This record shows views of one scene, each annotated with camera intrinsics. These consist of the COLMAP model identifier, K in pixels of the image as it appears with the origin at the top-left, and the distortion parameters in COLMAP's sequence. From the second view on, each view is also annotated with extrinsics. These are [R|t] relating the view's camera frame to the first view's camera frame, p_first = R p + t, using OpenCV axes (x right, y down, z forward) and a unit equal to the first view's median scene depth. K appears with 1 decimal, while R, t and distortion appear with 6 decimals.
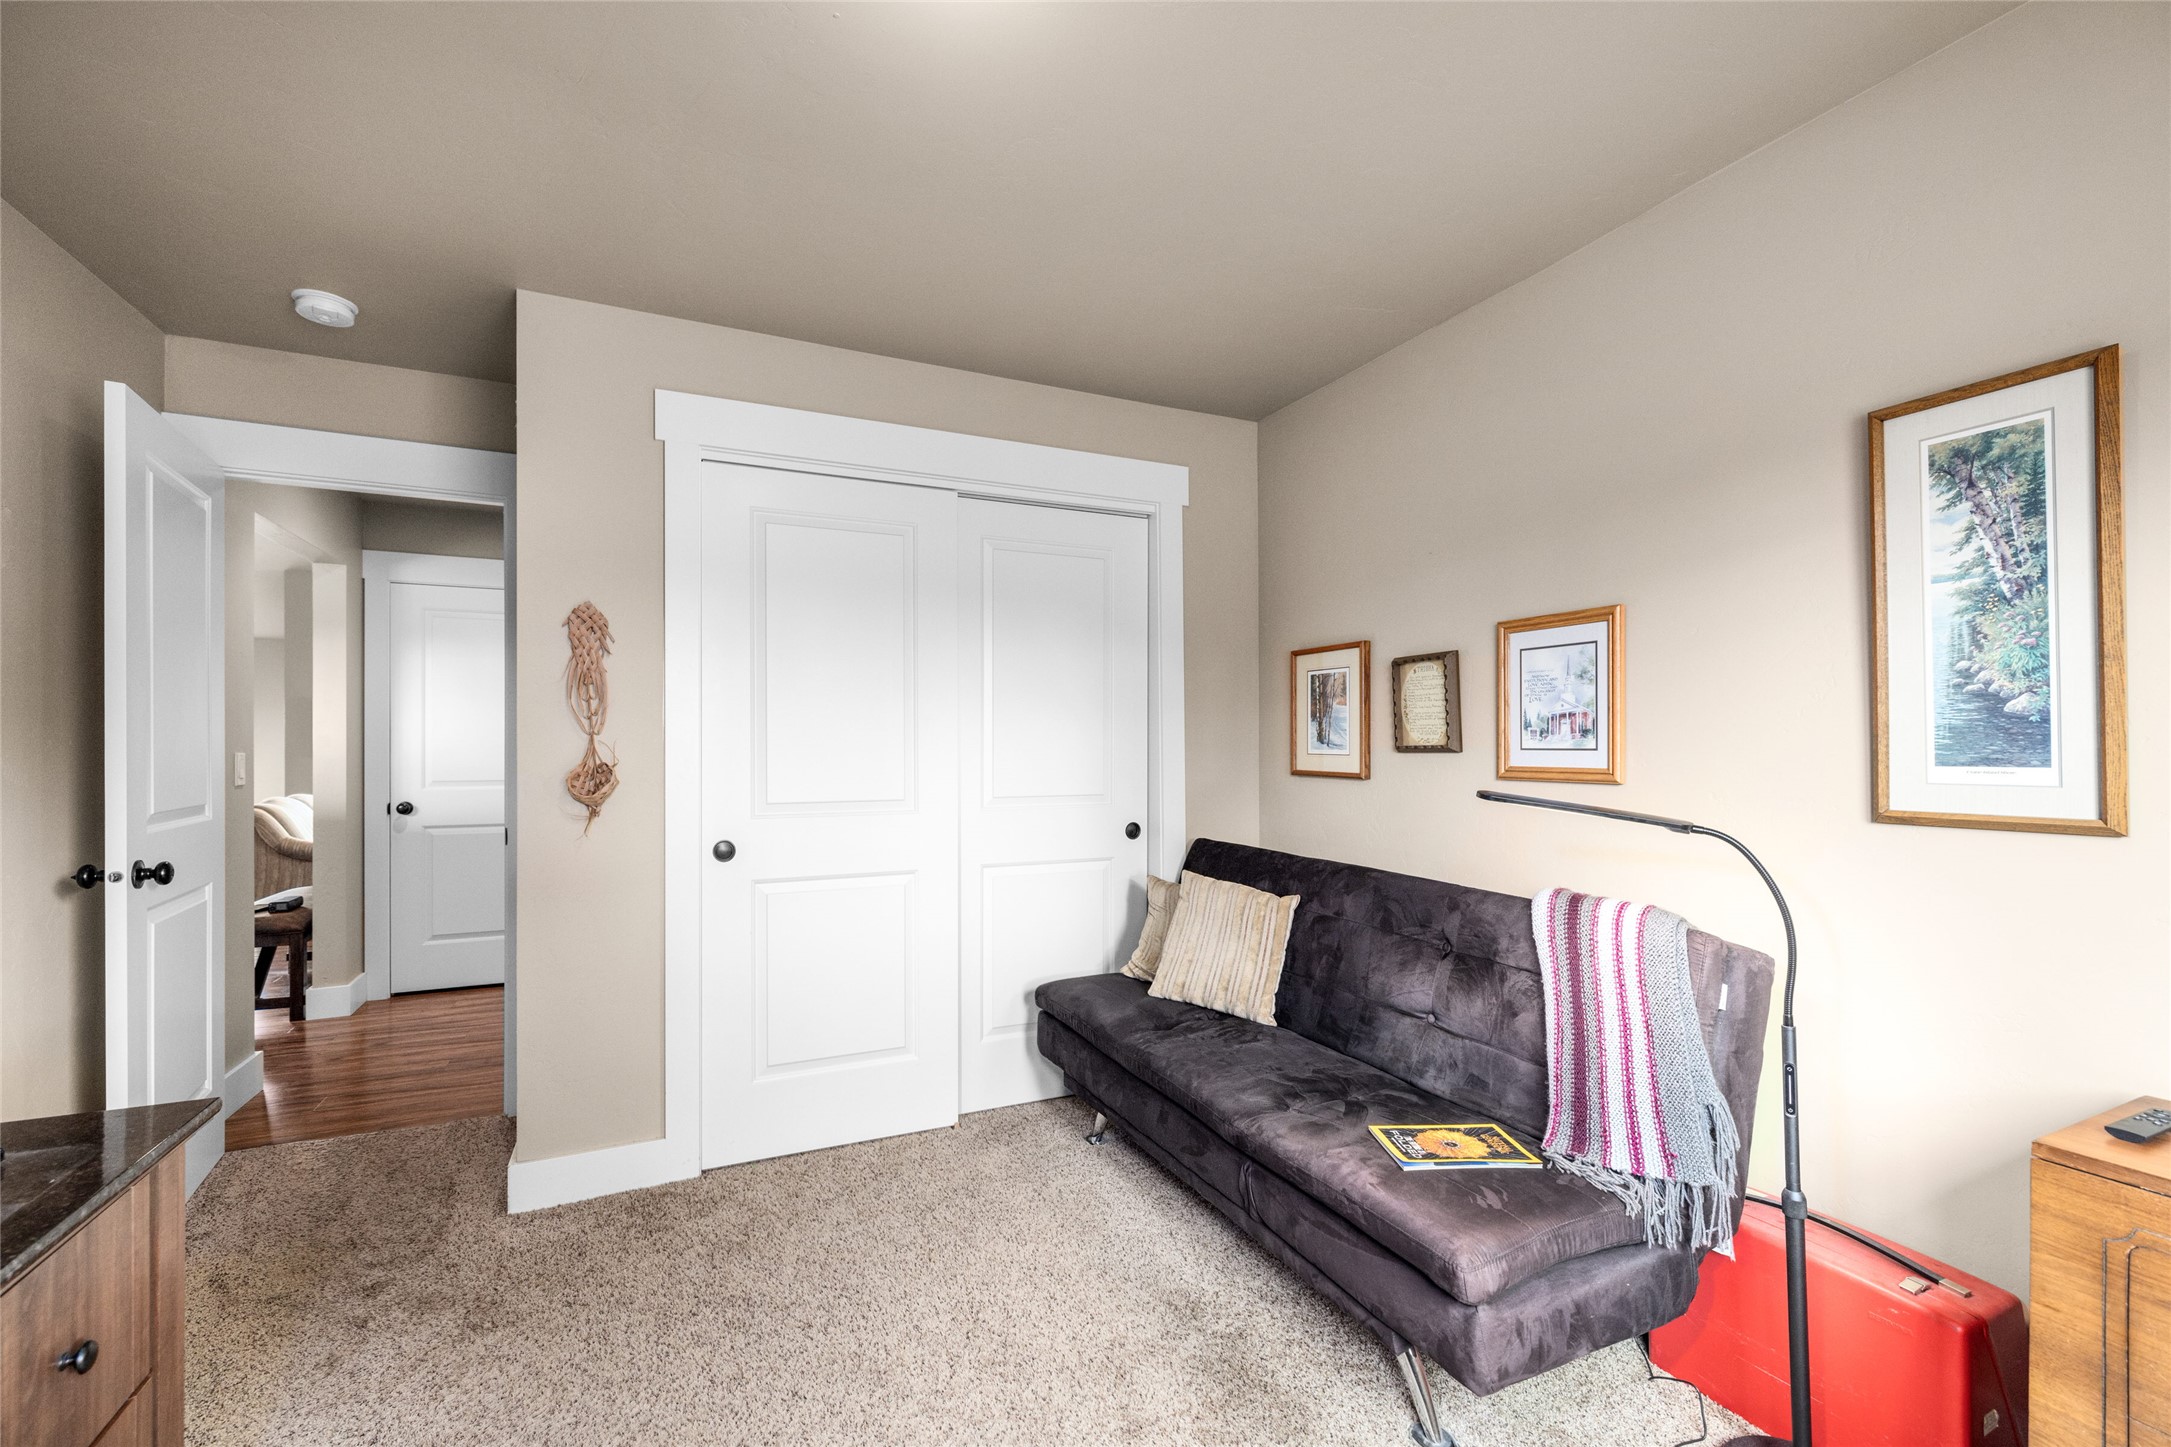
lens RADIAL K [[918.6, 0, 1085.2], [0, 918.6, 739.0], [0, 0, 1]] dist [0.000328, -0.000098]
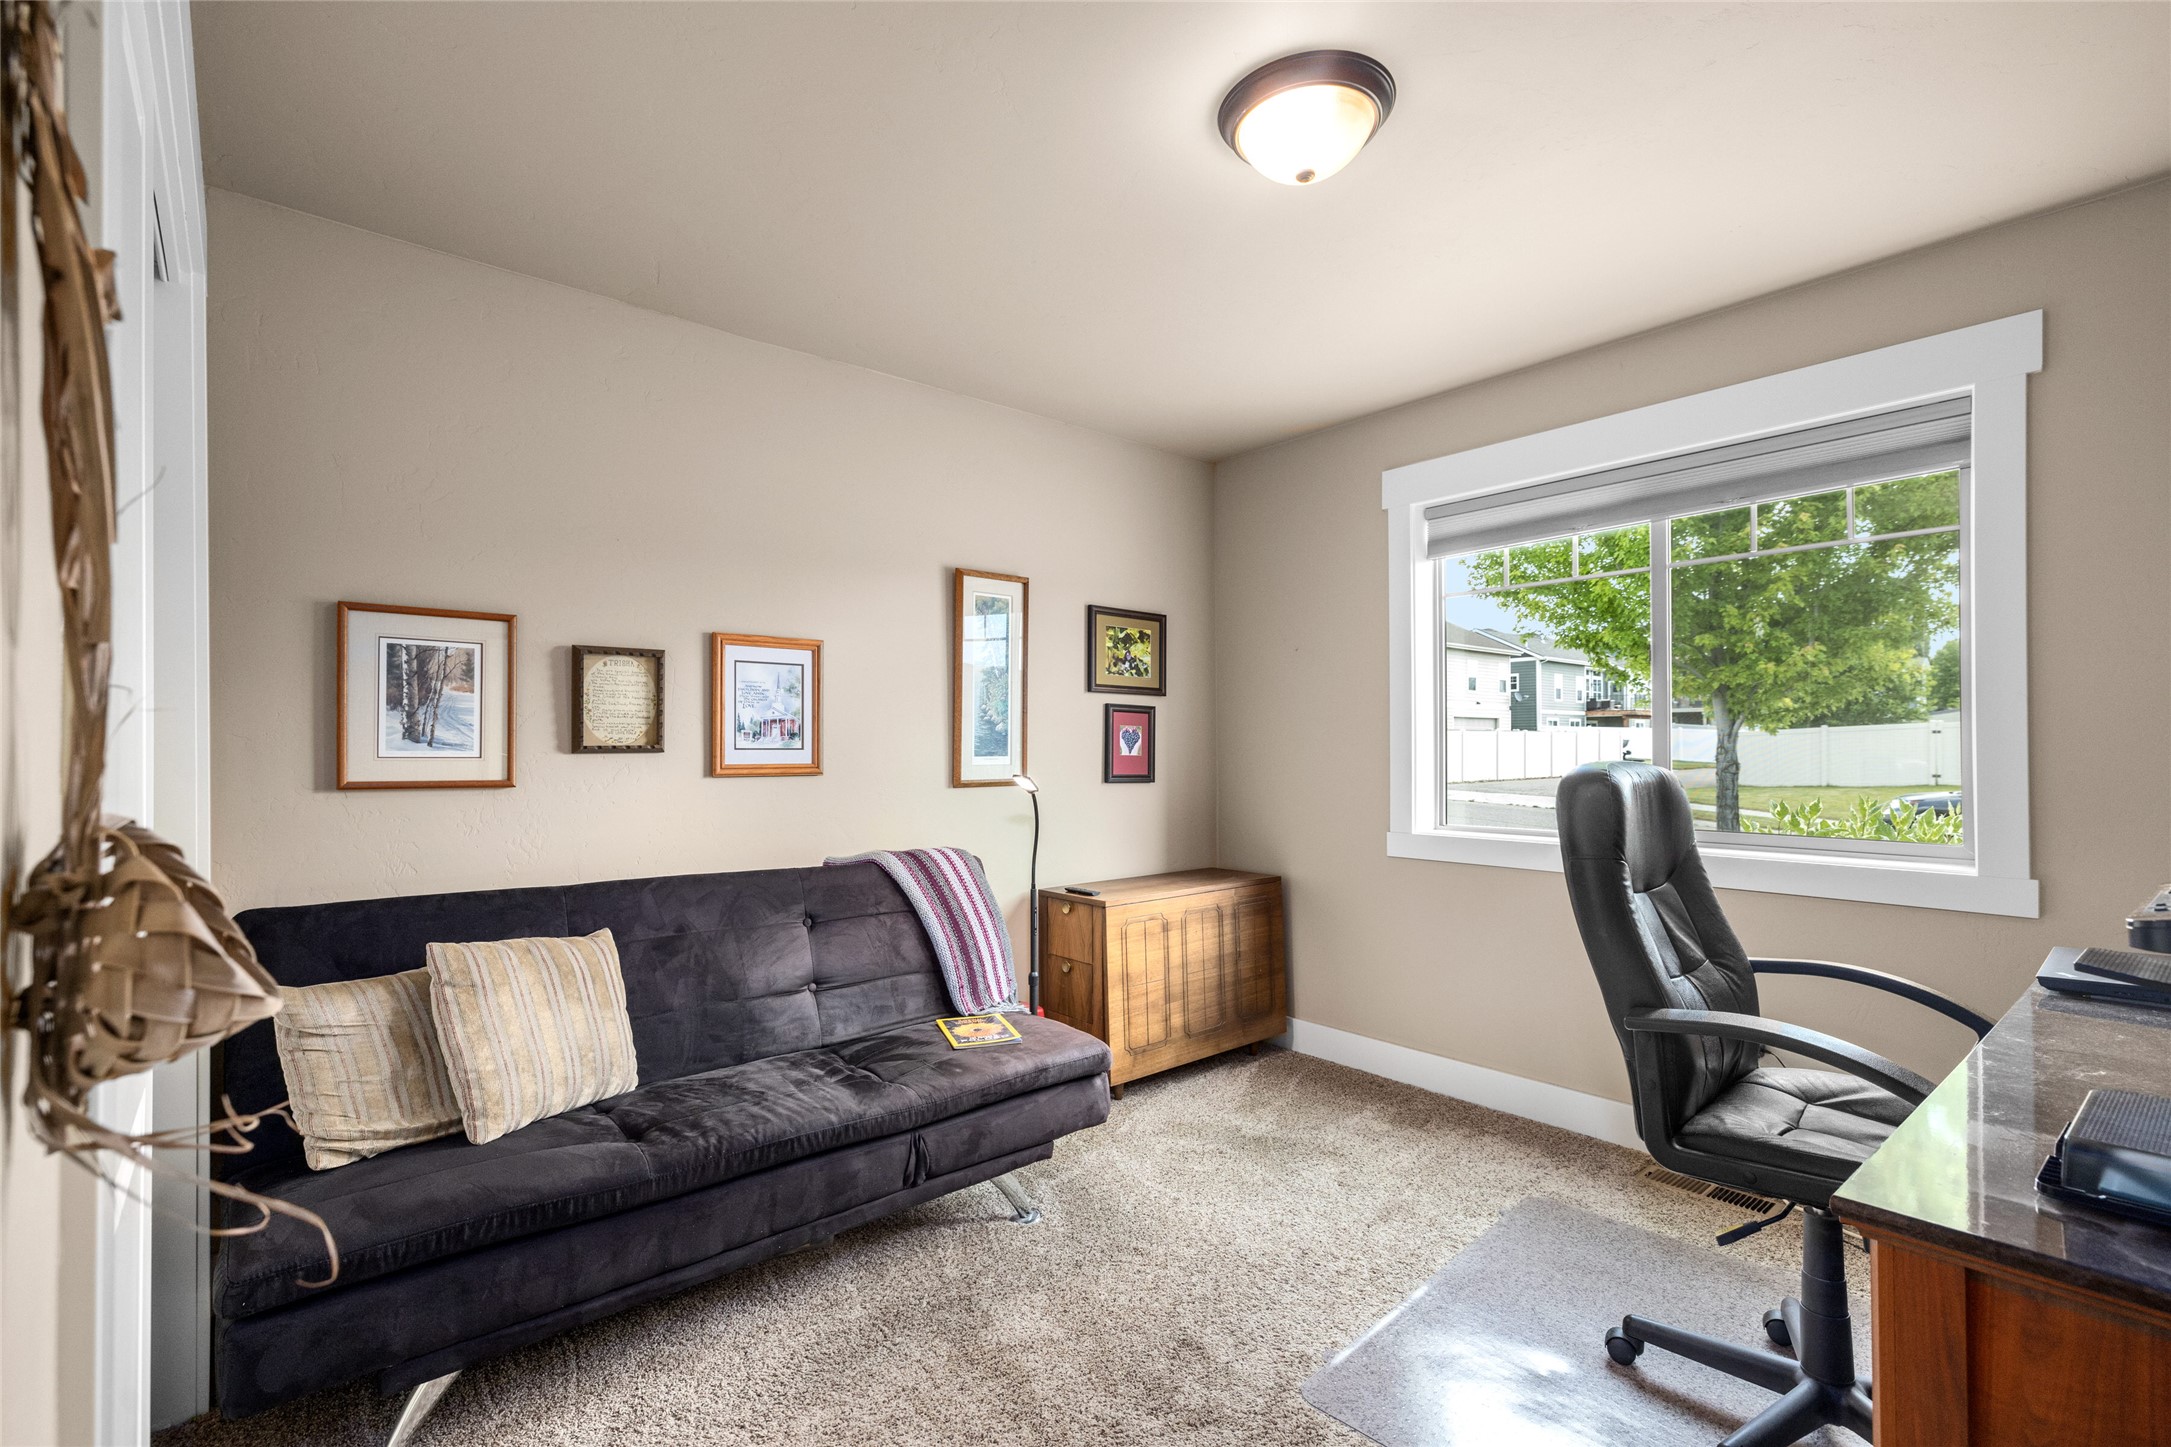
lens RADIAL K [[983.5, 0, 1083.7], [0, 983.5, 731.3], [0, 0, 1]] dist [-0.000311, 0.000054]
pose [[-0.268984, 0.009068, 0.963102, -0.795778], [-0.012692, 0.999835, -0.012959, -0.000461], [-0.963061, -0.015709, -0.268825, 0.901898]]
